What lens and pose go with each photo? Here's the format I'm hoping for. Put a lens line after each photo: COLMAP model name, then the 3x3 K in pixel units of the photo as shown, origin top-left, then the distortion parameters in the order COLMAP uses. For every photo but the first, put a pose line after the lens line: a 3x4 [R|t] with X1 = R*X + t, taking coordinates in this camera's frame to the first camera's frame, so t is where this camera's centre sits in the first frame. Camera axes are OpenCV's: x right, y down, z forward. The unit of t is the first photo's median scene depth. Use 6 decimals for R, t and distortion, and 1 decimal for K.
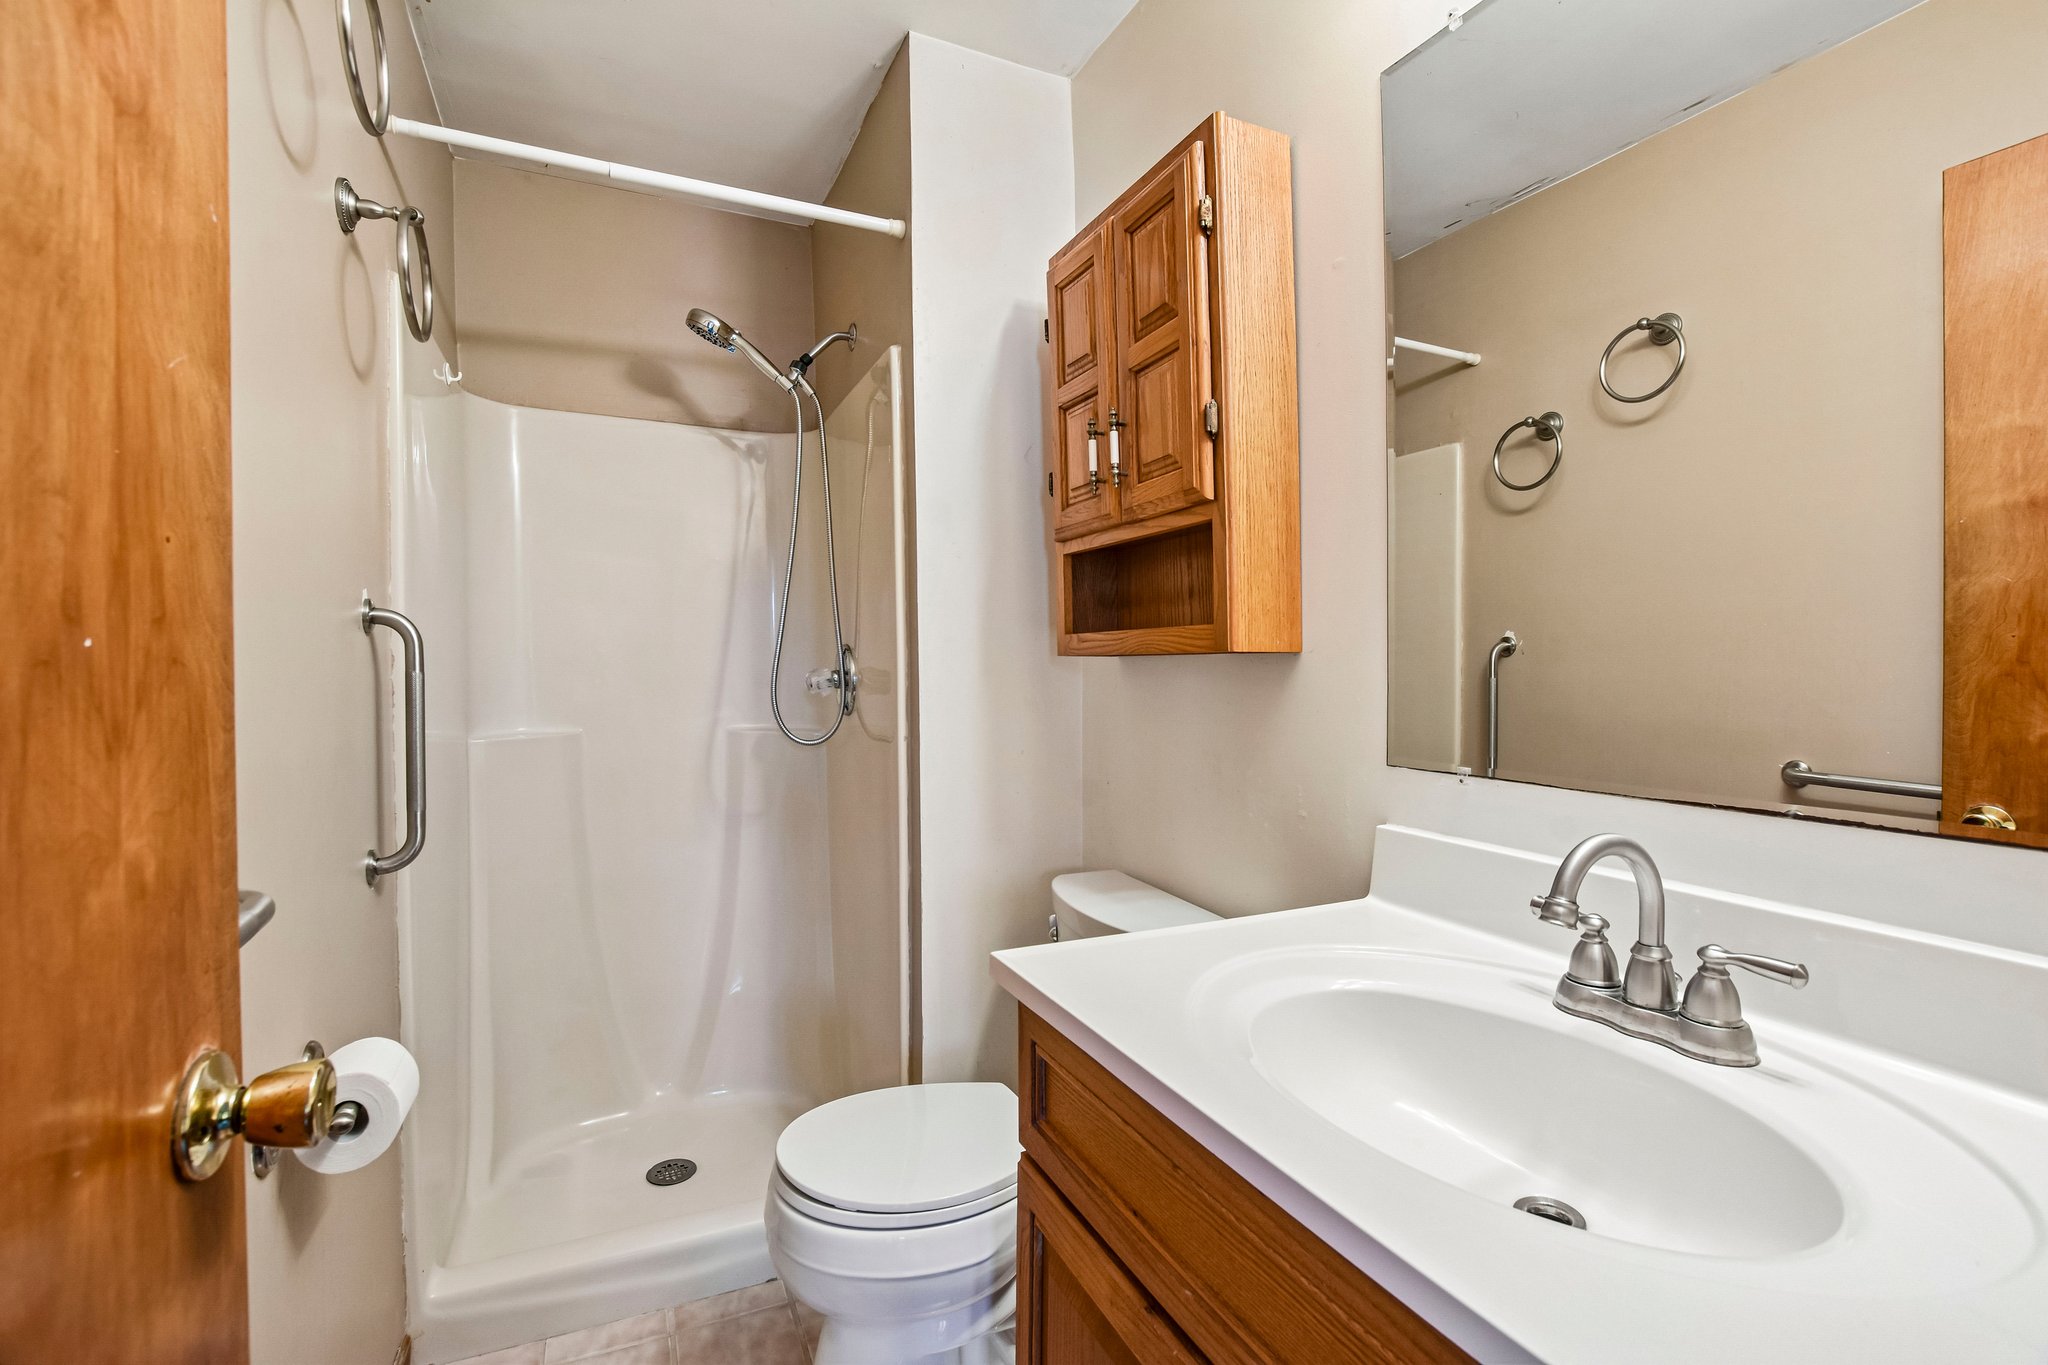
lens RADIAL K [[918.8, 0, 1026.4], [0, 918.8, 664.5], [0, 0, 1]] dist [-0.035704, 0.007018]
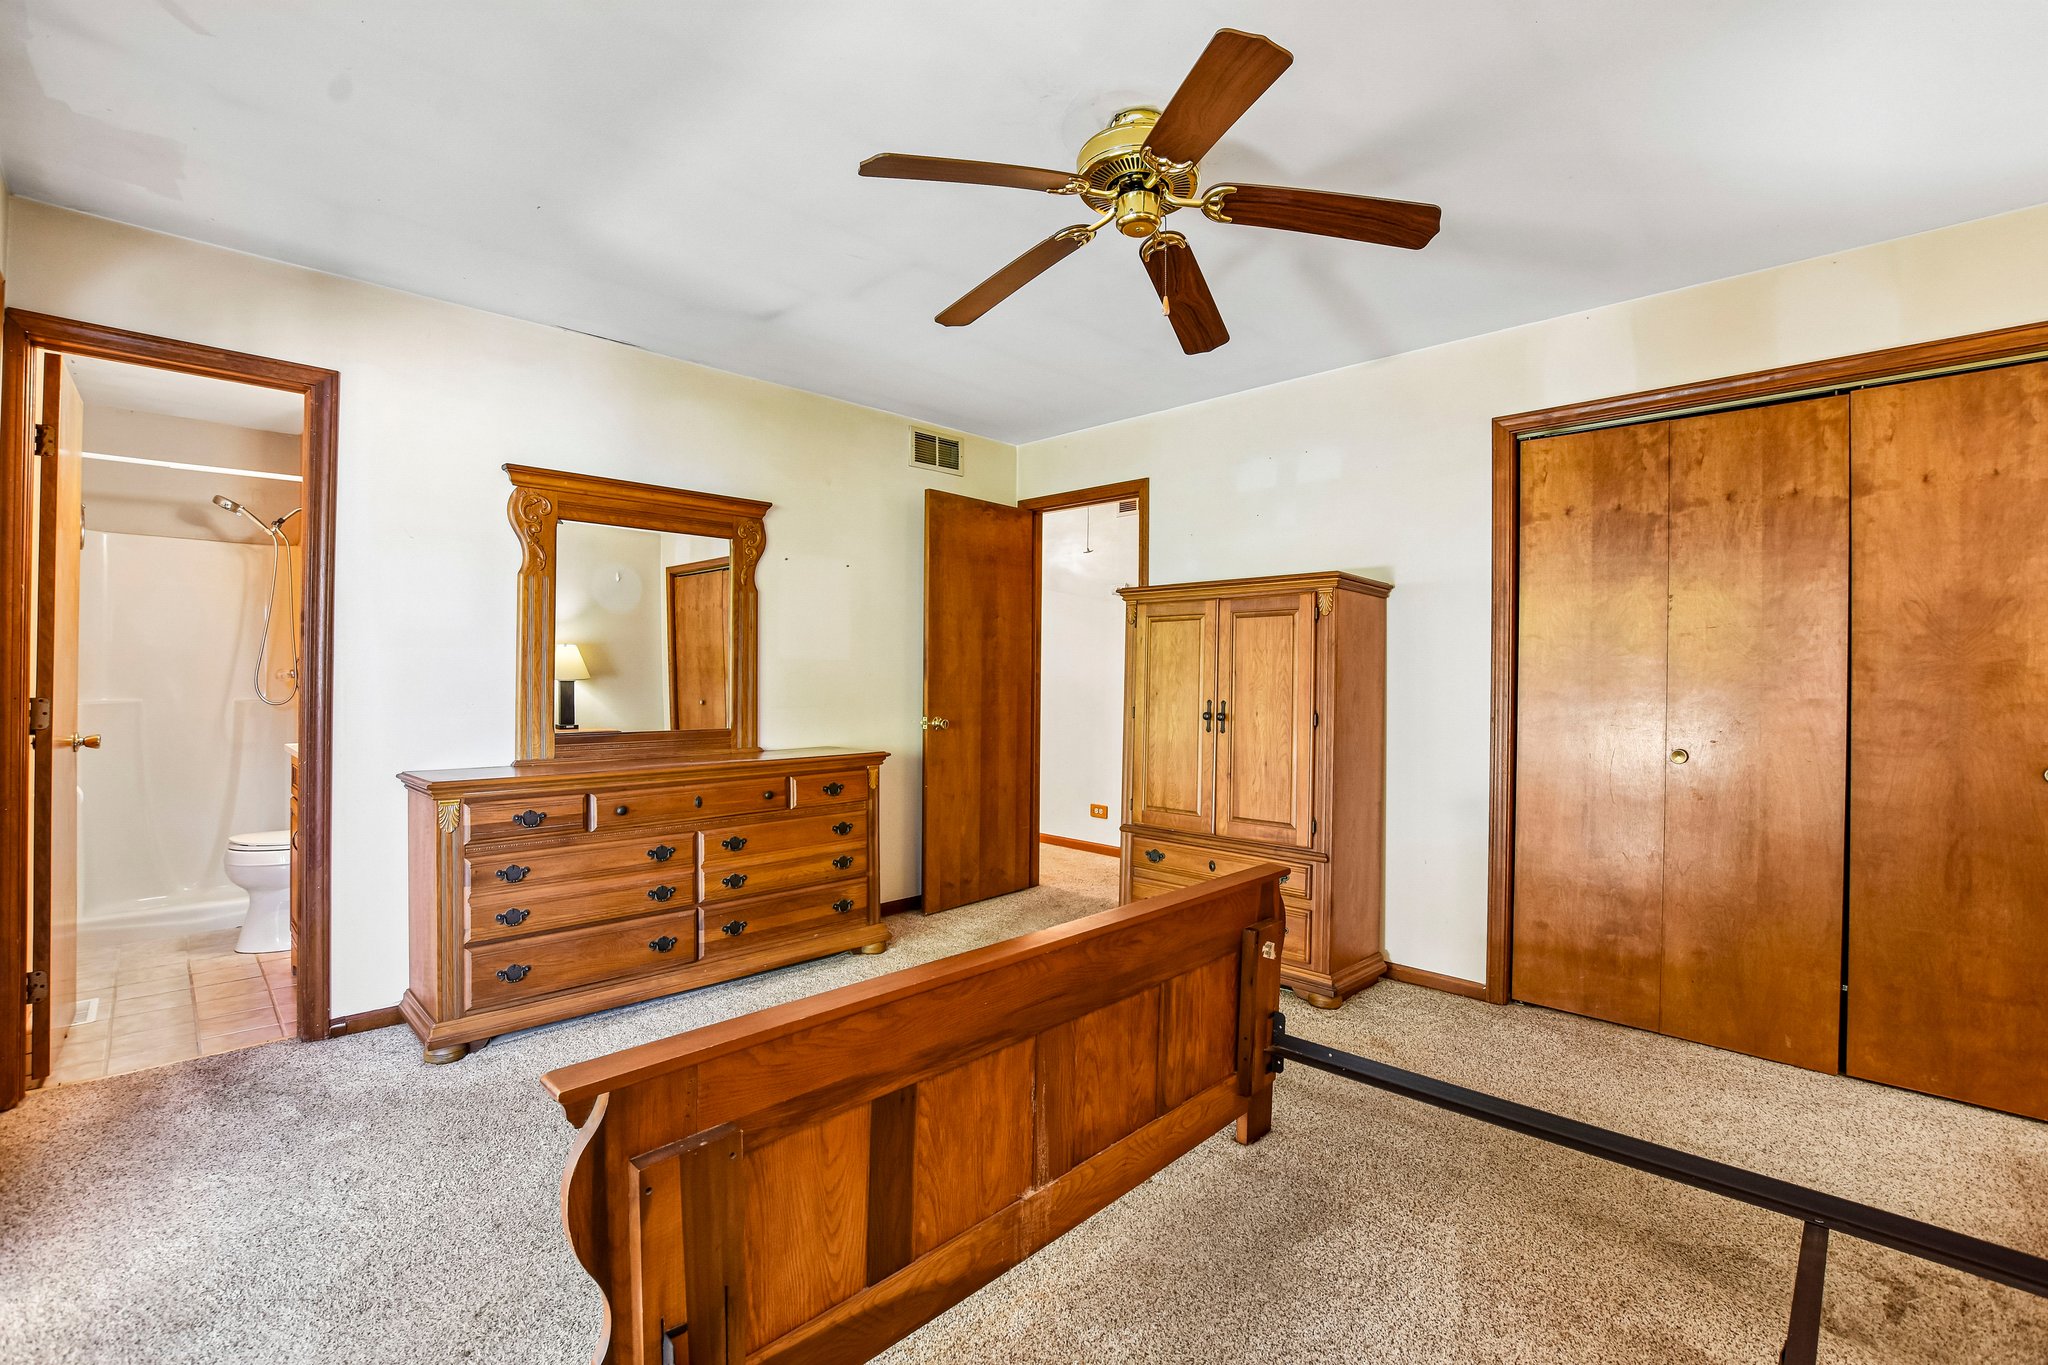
lens RADIAL K [[918.8, 0, 1026.4], [0, 918.8, 664.5], [0, 0, 1]] dist [-0.035704, 0.007018]
pose [[0.941354, 0.017191, 0.336982, 0.674448], [-0.011189, 0.999742, -0.019744, 0.015271], [-0.337234, 0.014816, 0.941304, -1.499670]]
